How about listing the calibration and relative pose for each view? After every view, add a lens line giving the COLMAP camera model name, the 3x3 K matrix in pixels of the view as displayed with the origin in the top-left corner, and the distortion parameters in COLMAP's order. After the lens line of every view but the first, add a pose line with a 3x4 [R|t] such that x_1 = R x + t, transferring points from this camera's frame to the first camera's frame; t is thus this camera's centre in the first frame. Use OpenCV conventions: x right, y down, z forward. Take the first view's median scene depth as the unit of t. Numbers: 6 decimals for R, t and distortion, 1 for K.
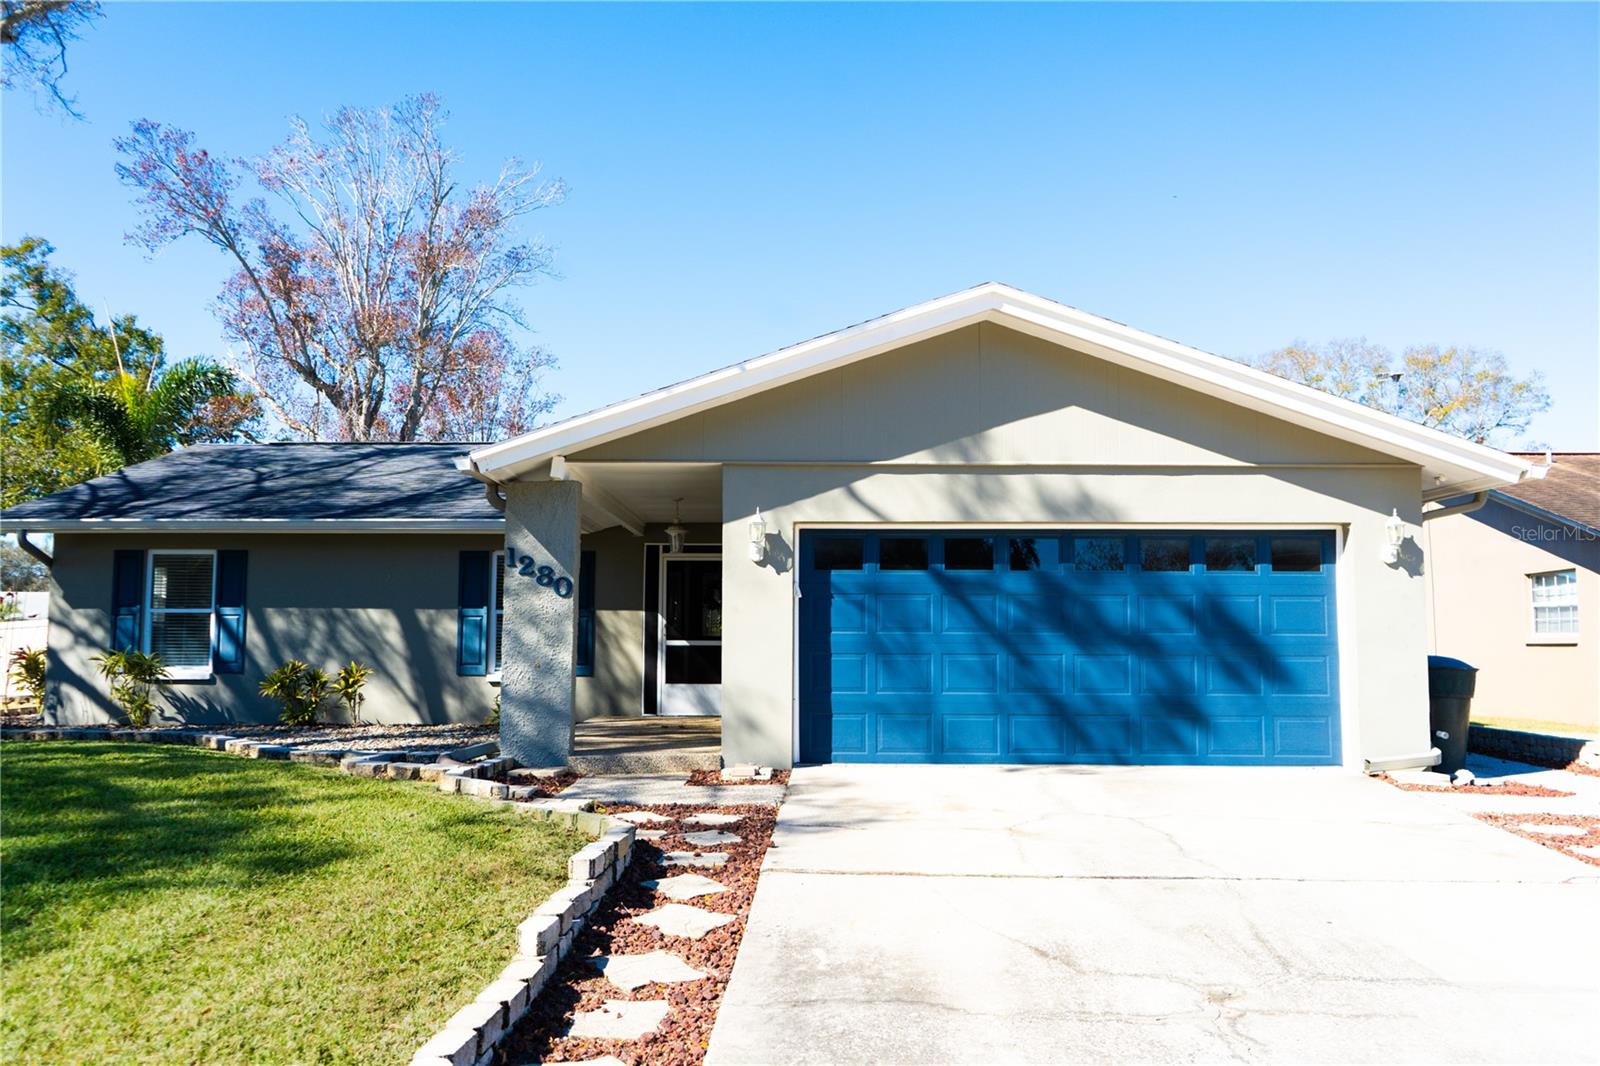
lens RADIAL K [[1274.4, 0, 803.2], [0, 1274.4, 538.0], [0, 0, 1]] dist [-0.013899, 0.000900]
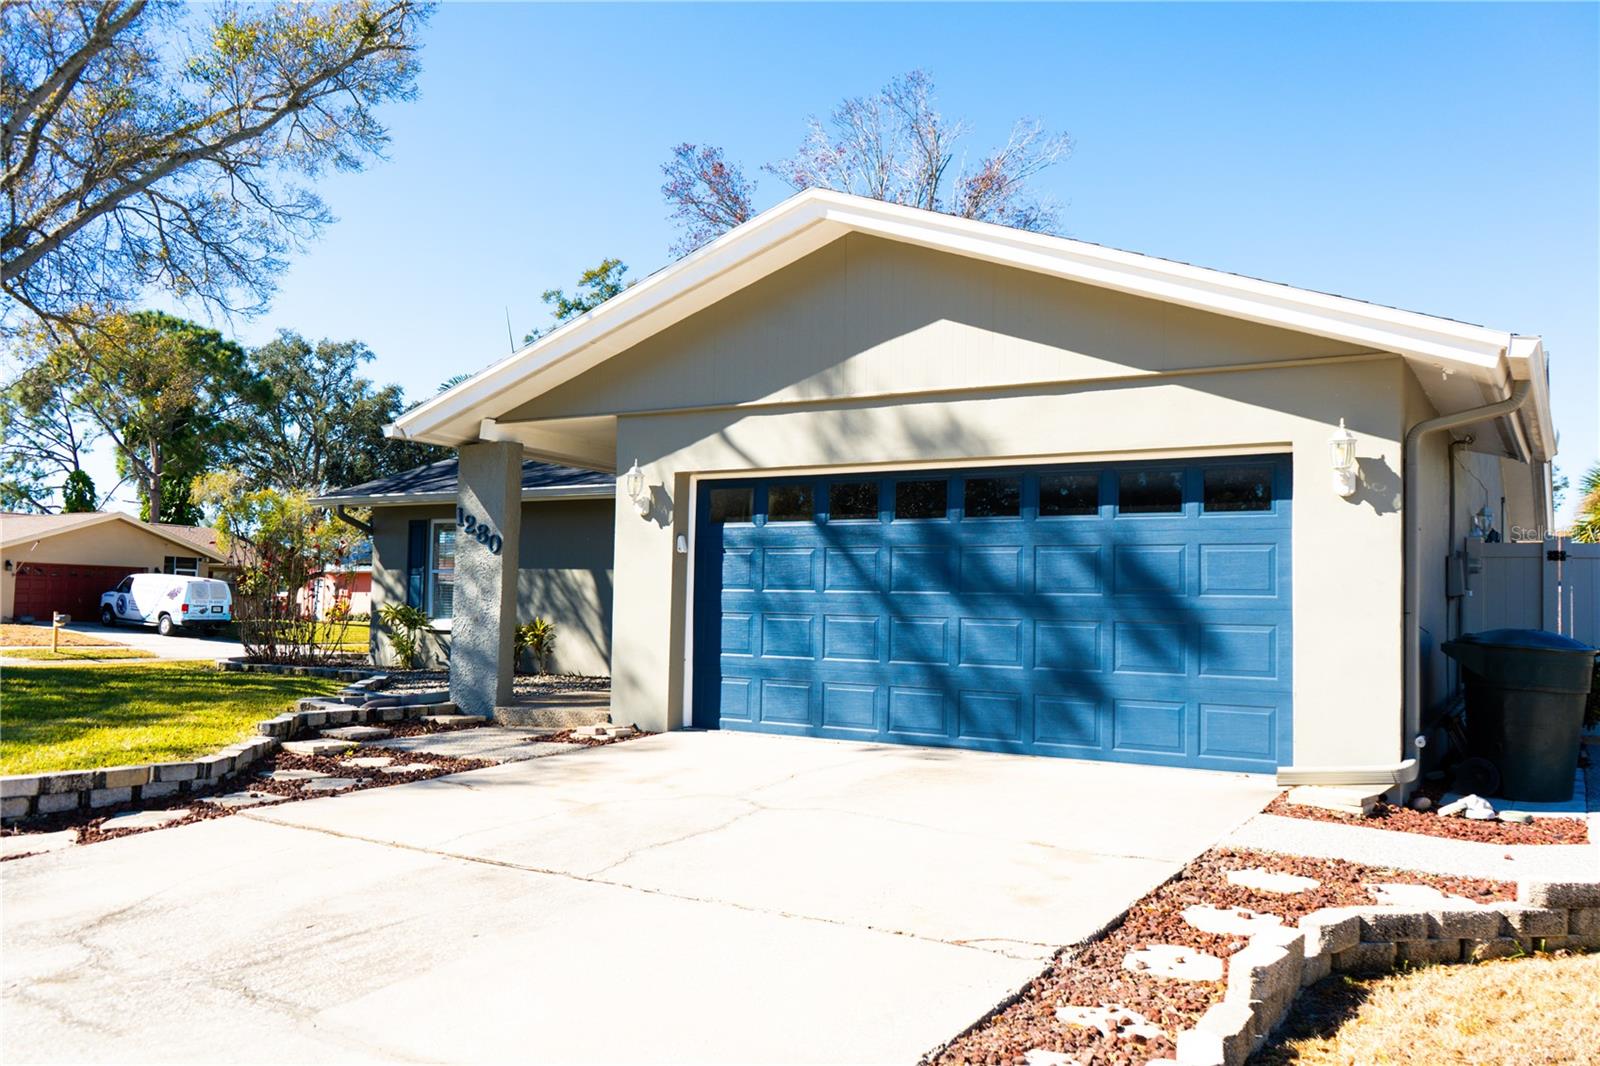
lens RADIAL K [[1274.4, 0, 801.8], [0, 1274.4, 526.3], [0, 0, 1]] dist [-0.013899, 0.000900]
pose [[0.860299, -0.019862, -0.509403, 0.551084], [0.028617, 0.999547, 0.009357, 0.021329], [0.508987, -0.022627, 0.860477, 0.230542]]
